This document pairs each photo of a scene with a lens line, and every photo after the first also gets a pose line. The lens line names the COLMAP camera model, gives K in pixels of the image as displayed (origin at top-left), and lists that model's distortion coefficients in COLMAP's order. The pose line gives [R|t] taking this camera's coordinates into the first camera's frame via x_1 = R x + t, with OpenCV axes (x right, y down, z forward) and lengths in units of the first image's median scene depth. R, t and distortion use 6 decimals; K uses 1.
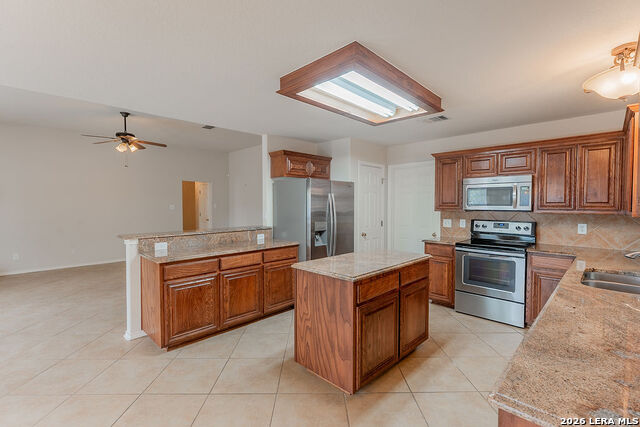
lens RADIAL K [[290.8, 0, 318.3], [0, 290.8, 213.7], [0, 0, 1]] dist [0.001343, 0.000107]
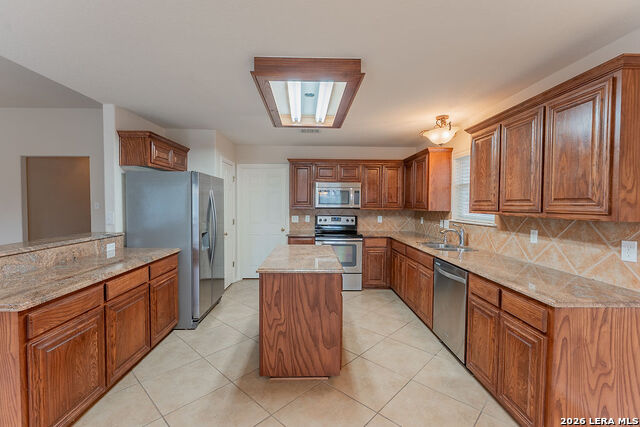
lens RADIAL K [[284.9, 0, 316.9], [0, 284.9, 213.0], [0, 0, 1]] dist [0.000457, -0.000371]
pose [[0.692359, -0.020337, 0.721267, -0.416059], [0.016567, 0.999787, 0.012287, -0.005287], [-0.721363, 0.003442, 0.692548, 0.183412]]
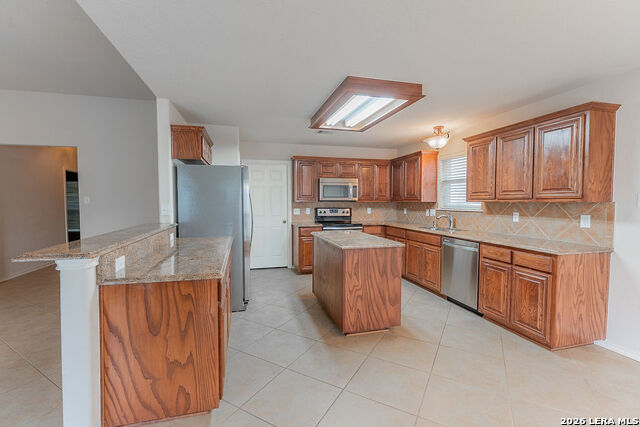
lens RADIAL K [[284.9, 0, 316.9], [0, 284.9, 213.0], [0, 0, 1]] dist [0.000457, -0.000371]
pose [[0.510397, -0.036437, 0.859166, -0.750515], [0.027182, 0.999286, 0.026231, 0.011220], [-0.859509, 0.009965, 0.511023, 0.371181]]
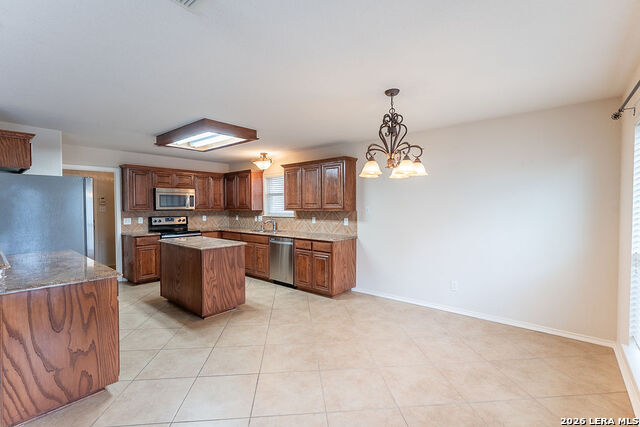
lens RADIAL K [[290.8, 0, 318.3], [0, 290.8, 213.7], [0, 0, 1]] dist [0.001343, 0.000107]
pose [[-0.078111, -0.026462, 0.996593, -1.082342], [0.034670, 0.998971, 0.029242, -0.009723], [-0.996342, 0.036836, -0.077113, 0.376455]]
